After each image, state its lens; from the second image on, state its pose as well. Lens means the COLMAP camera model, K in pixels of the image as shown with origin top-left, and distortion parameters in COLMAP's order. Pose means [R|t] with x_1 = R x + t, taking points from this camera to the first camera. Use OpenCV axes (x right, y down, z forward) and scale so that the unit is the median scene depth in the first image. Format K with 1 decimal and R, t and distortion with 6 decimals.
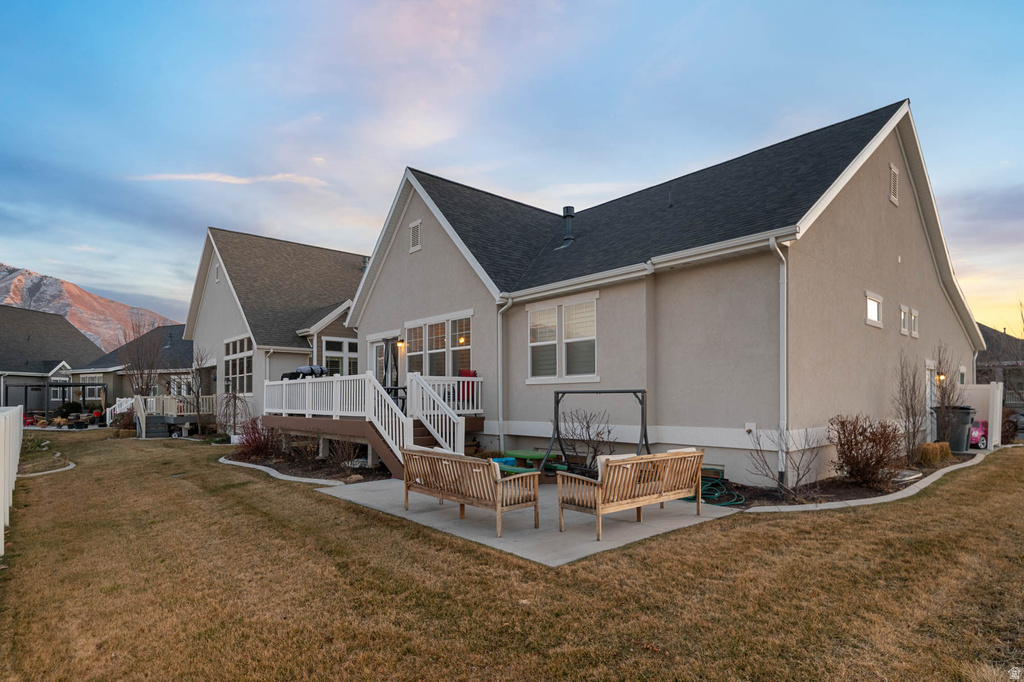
lens RADIAL K [[569.7, 0, 518.7], [0, 569.7, 351.0], [0, 0, 1]] dist [-0.006791, -0.001106]
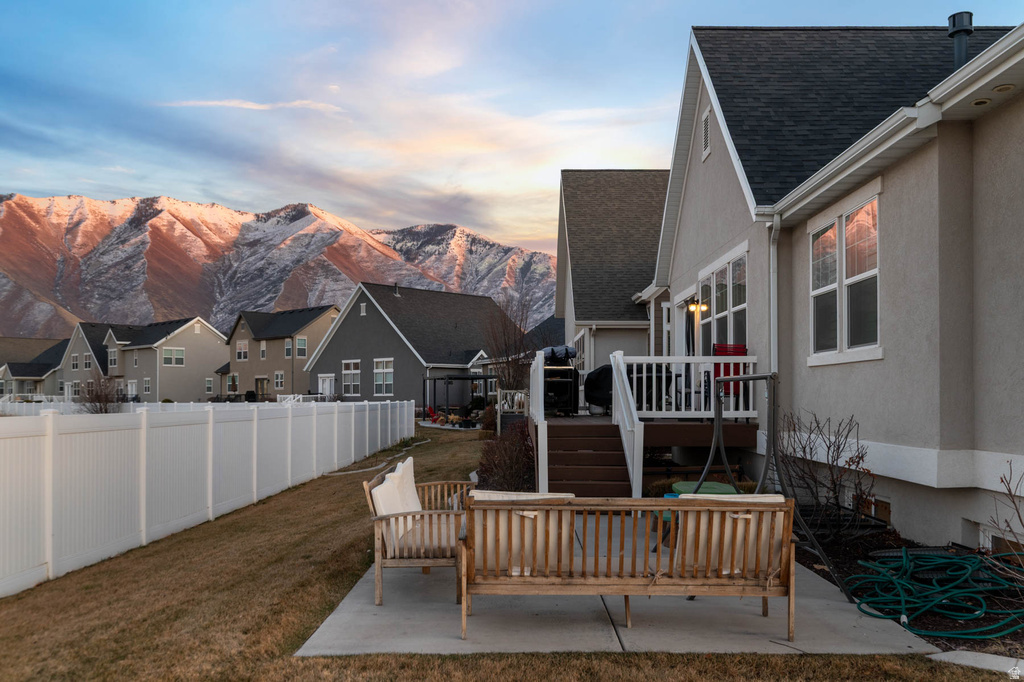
lens RADIAL K [[854.0, 0, 515.0], [0, 854.0, 342.0], [0, 0, 1]] dist [0.016266, 0.000135]
pose [[0.746089, -0.036823, -0.664828, 0.227893], [0.050930, 0.998701, 0.001839, 0.012064], [0.663896, -0.035232, 0.746994, 0.124935]]
